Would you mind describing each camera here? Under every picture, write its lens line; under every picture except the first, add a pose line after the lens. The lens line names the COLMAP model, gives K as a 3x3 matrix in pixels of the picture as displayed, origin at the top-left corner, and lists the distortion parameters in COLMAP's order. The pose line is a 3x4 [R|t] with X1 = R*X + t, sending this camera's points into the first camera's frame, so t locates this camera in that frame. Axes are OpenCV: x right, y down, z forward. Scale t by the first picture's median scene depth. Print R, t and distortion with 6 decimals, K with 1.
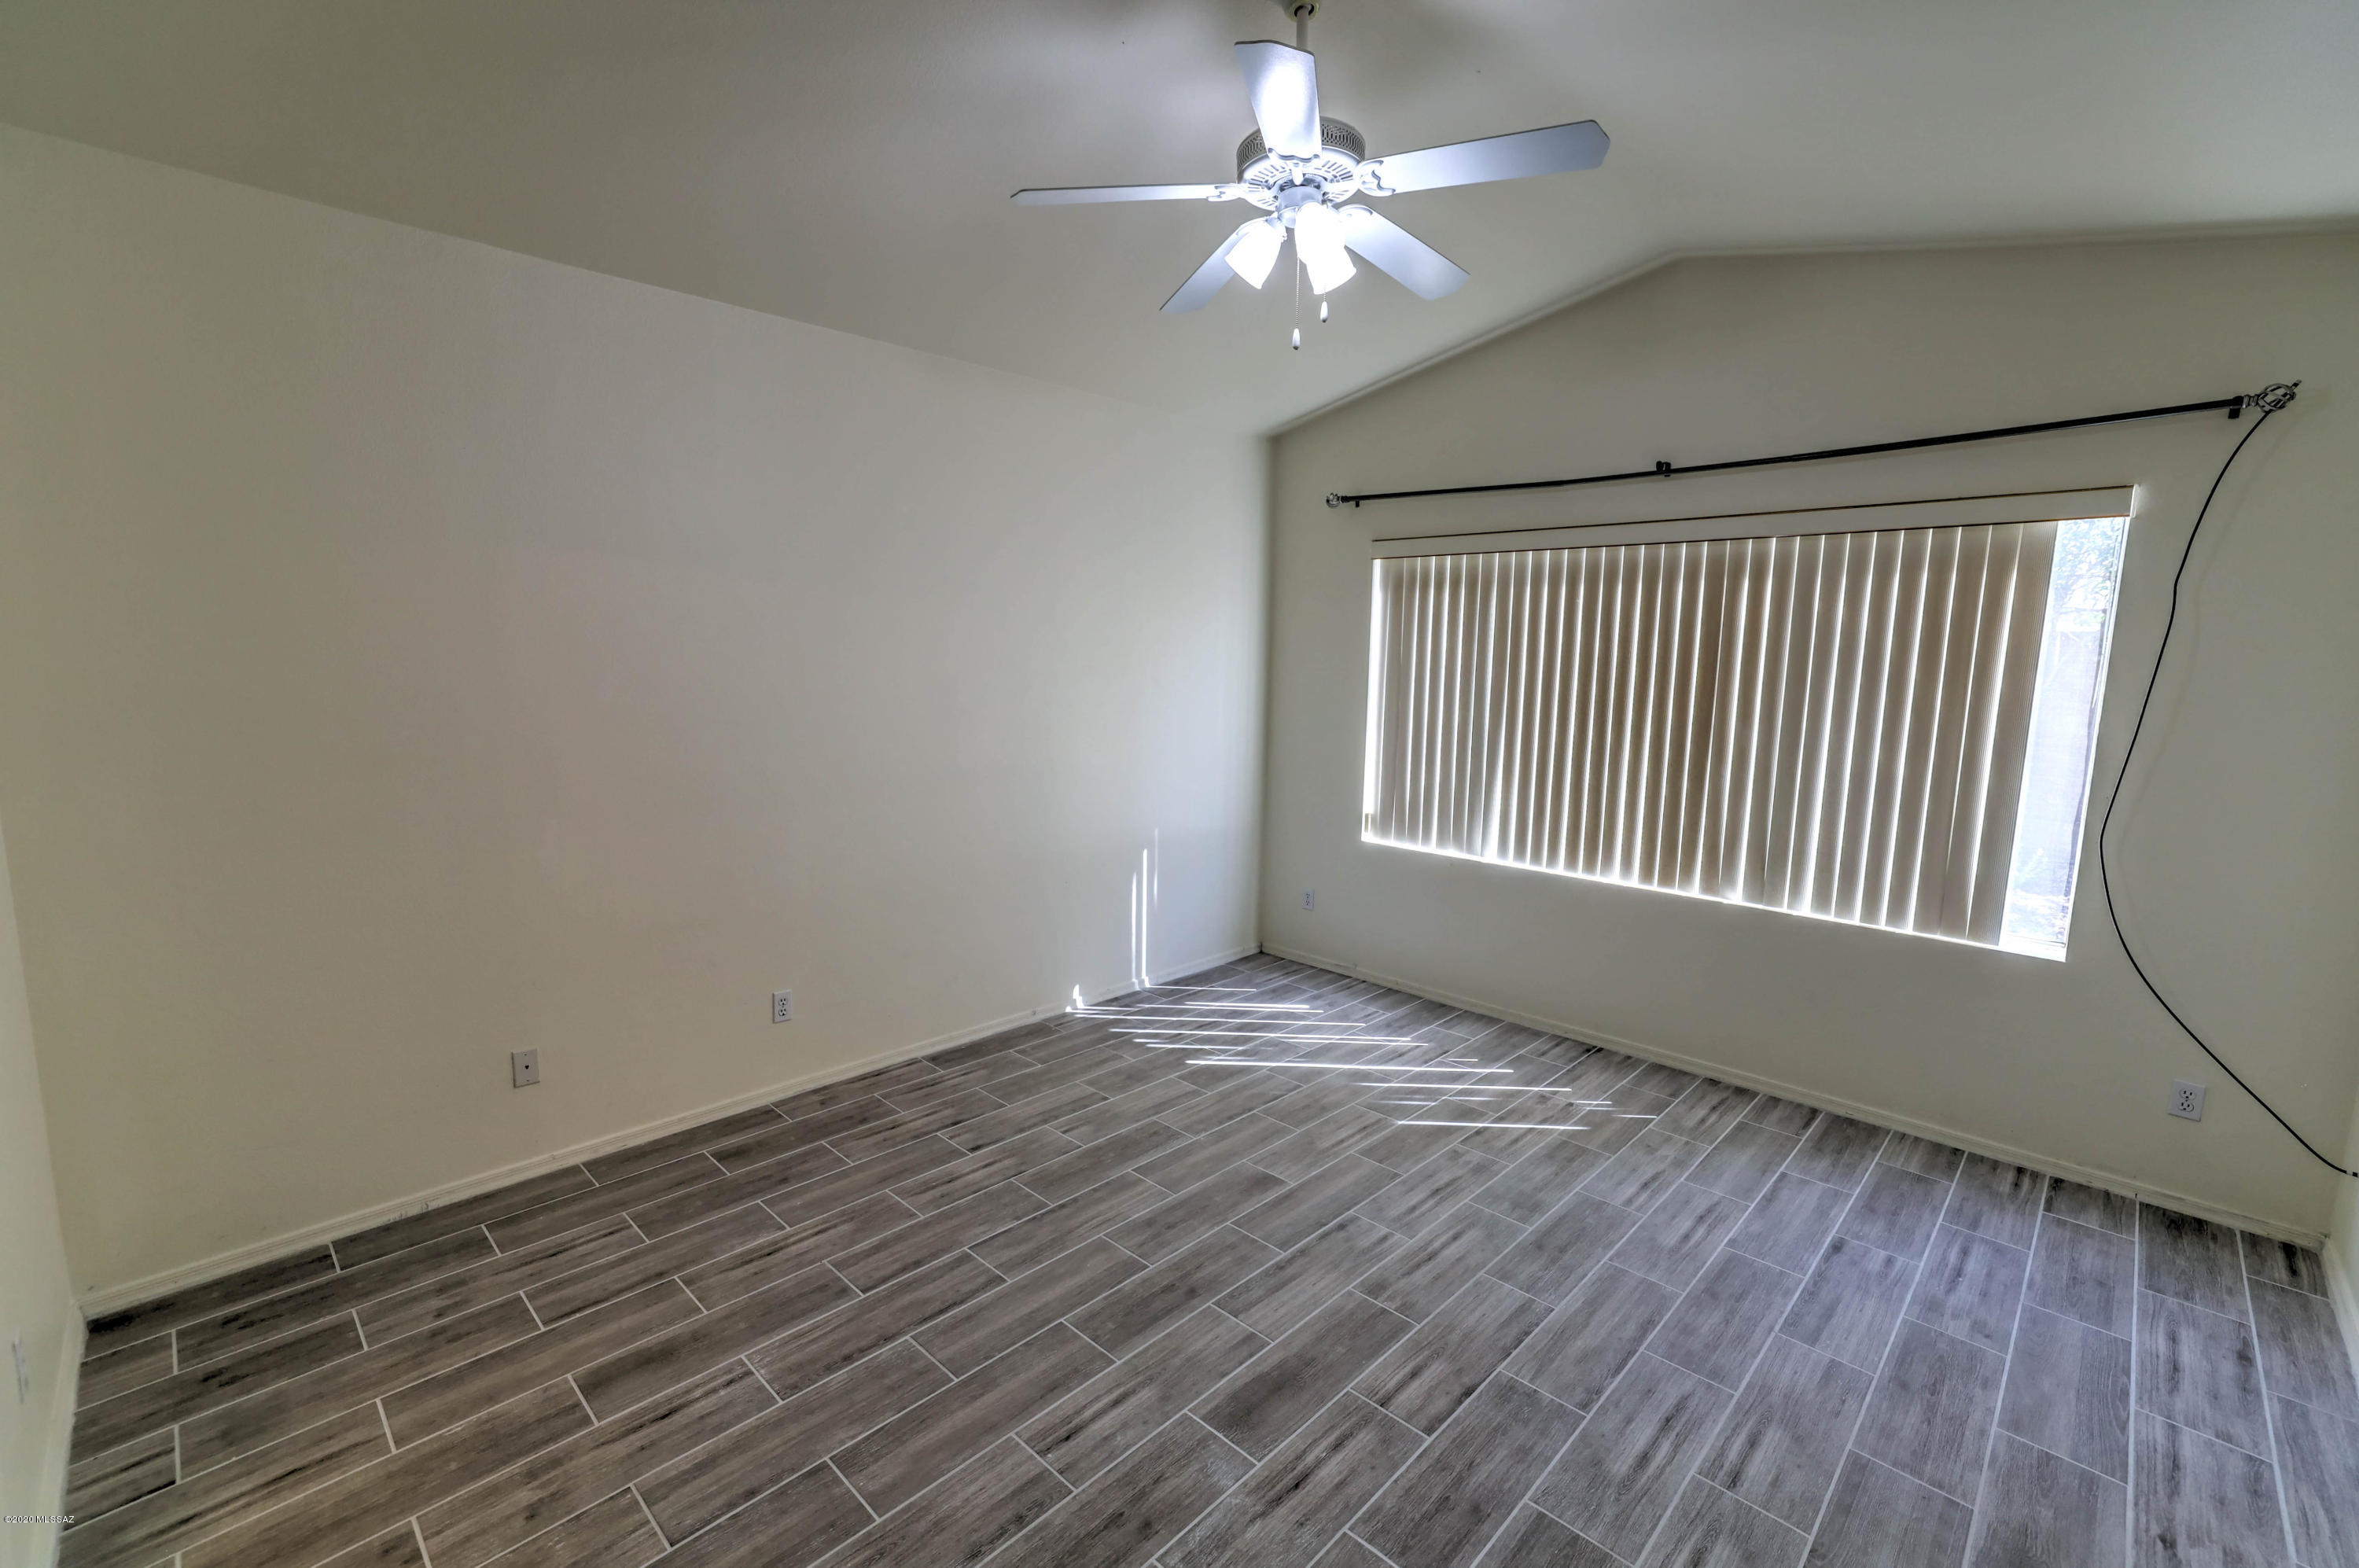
lens RADIAL K [[1001.3, 0, 1181.9], [0, 1001.3, 787.0], [0, 0, 1]] dist [-0.012010, 0.005202]
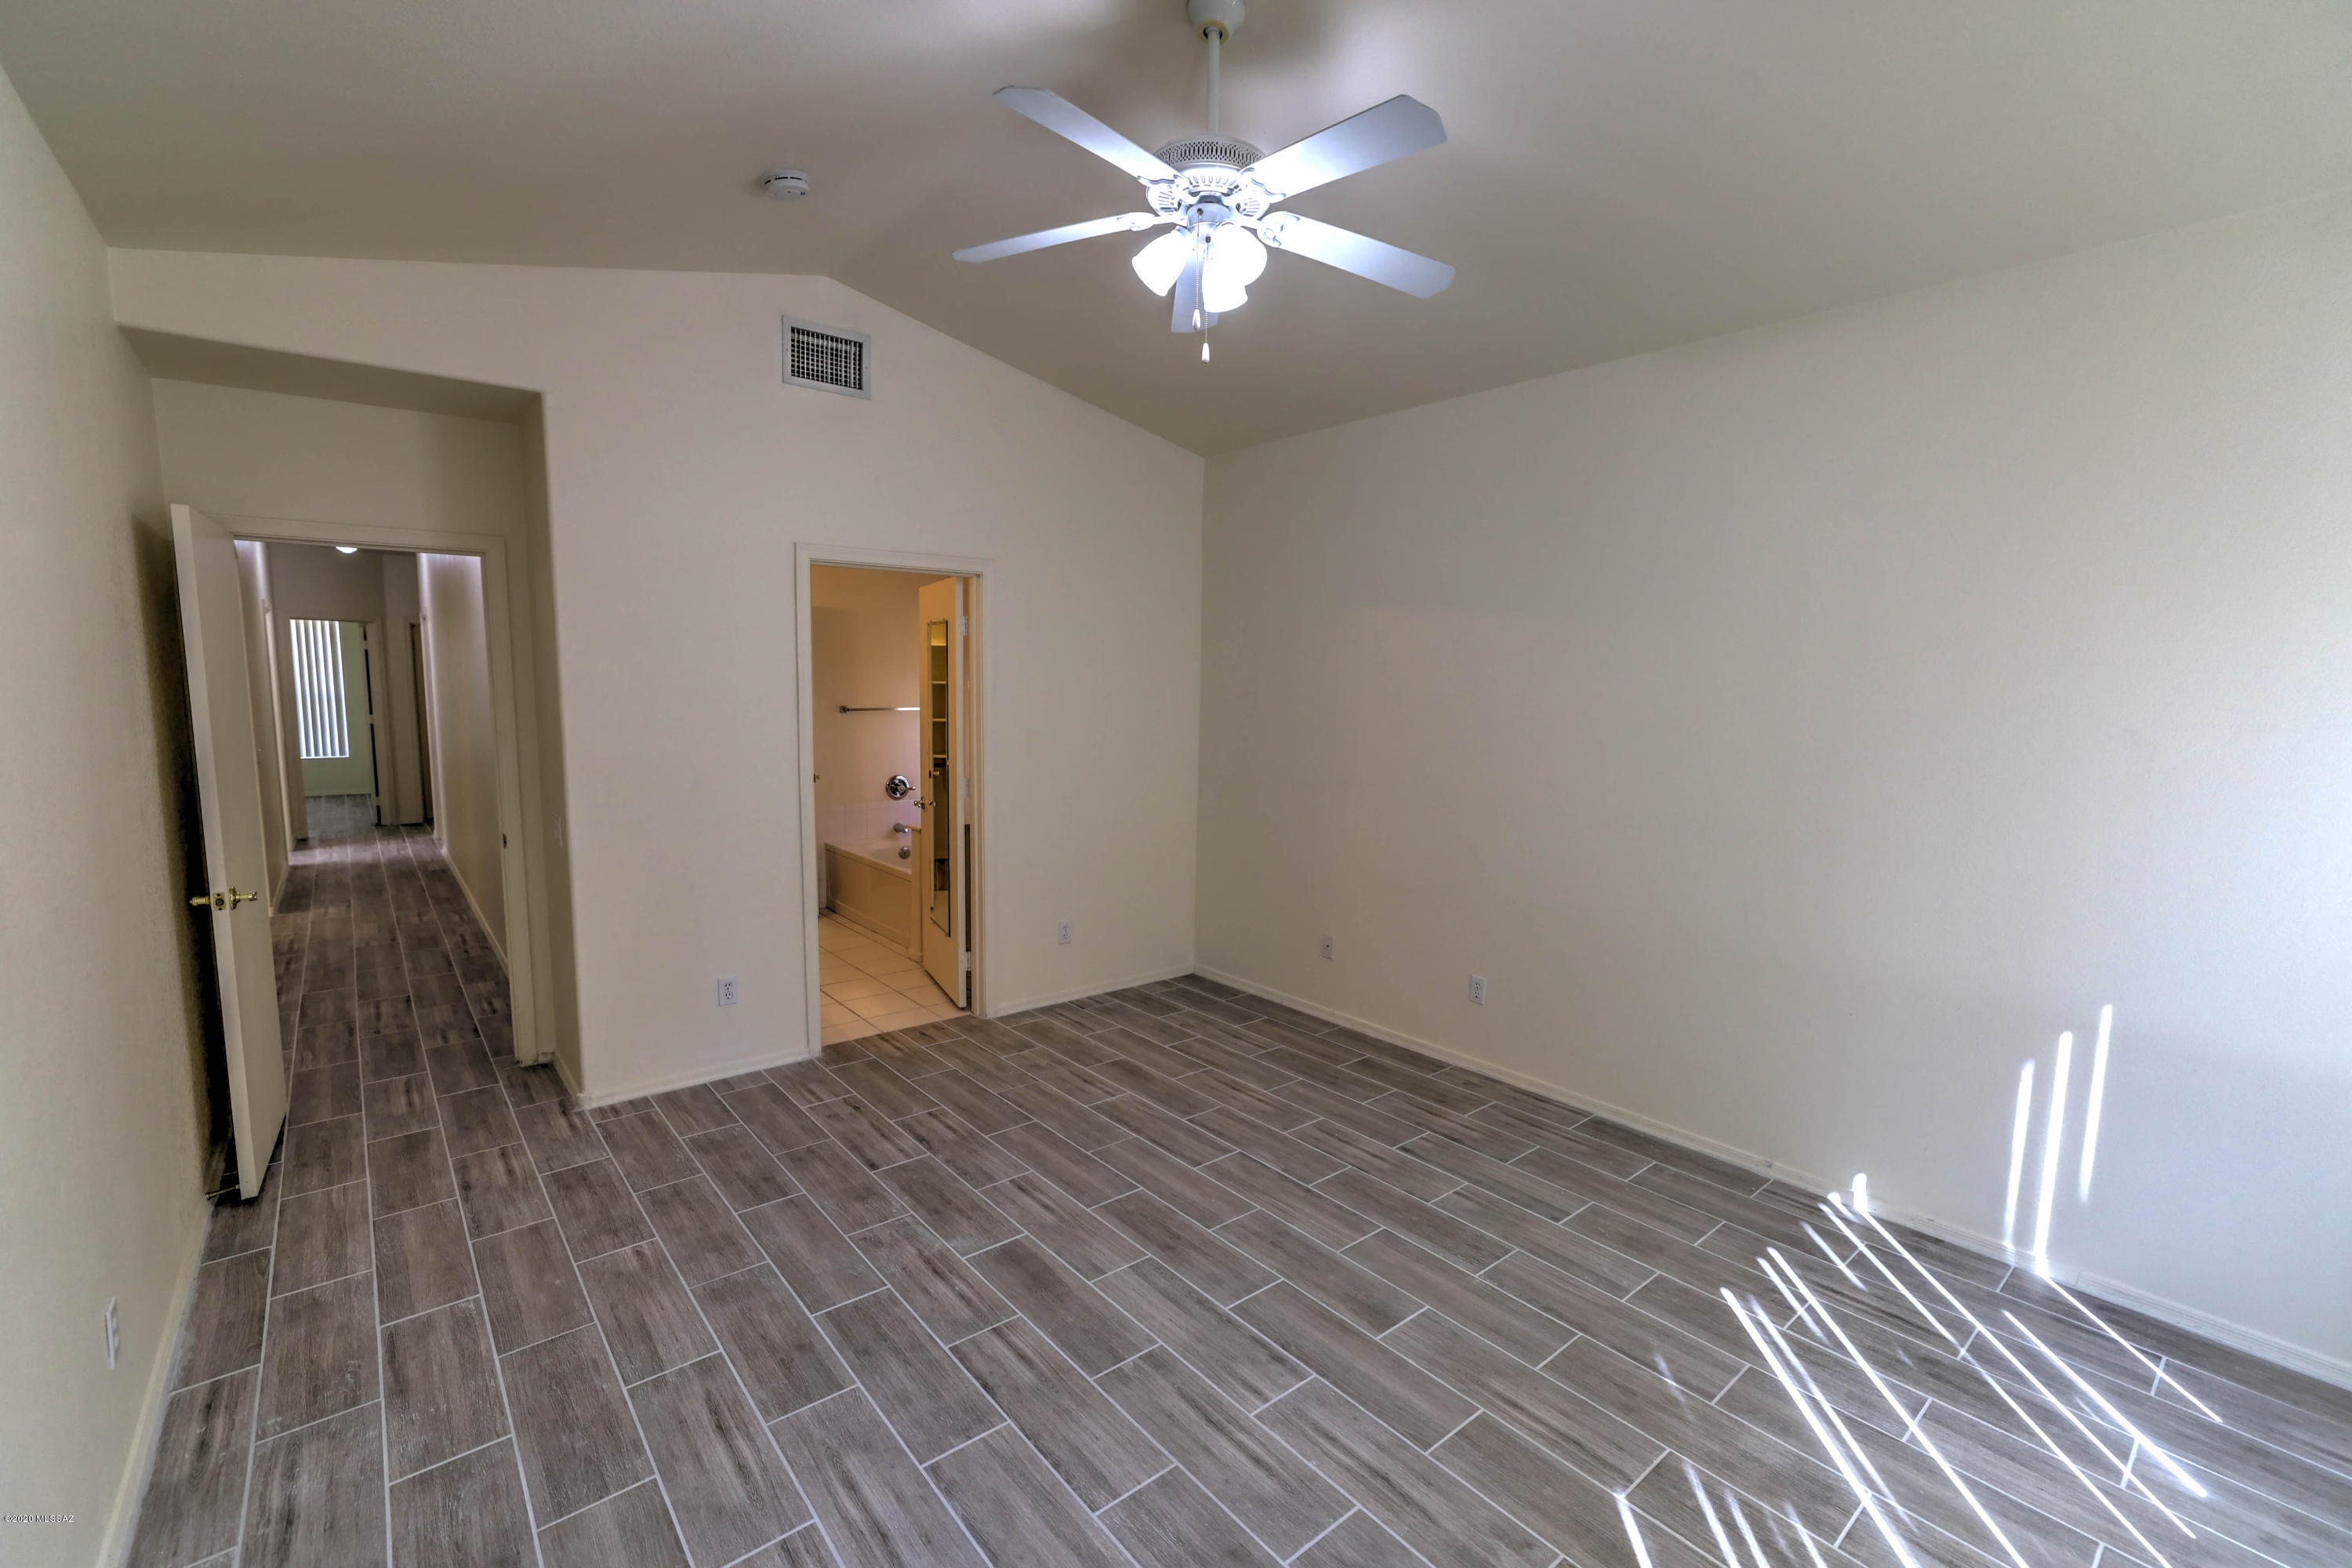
lens RADIAL K [[998.3, 0, 1174.2], [0, 998.3, 786.3], [0, 0, 1]] dist [-0.012010, 0.005202]
pose [[-0.095558, 0.093075, -0.991063, 0.980770], [-0.147120, 0.983364, 0.106537, -0.105767], [0.984492, 0.155985, -0.080275, 0.945958]]
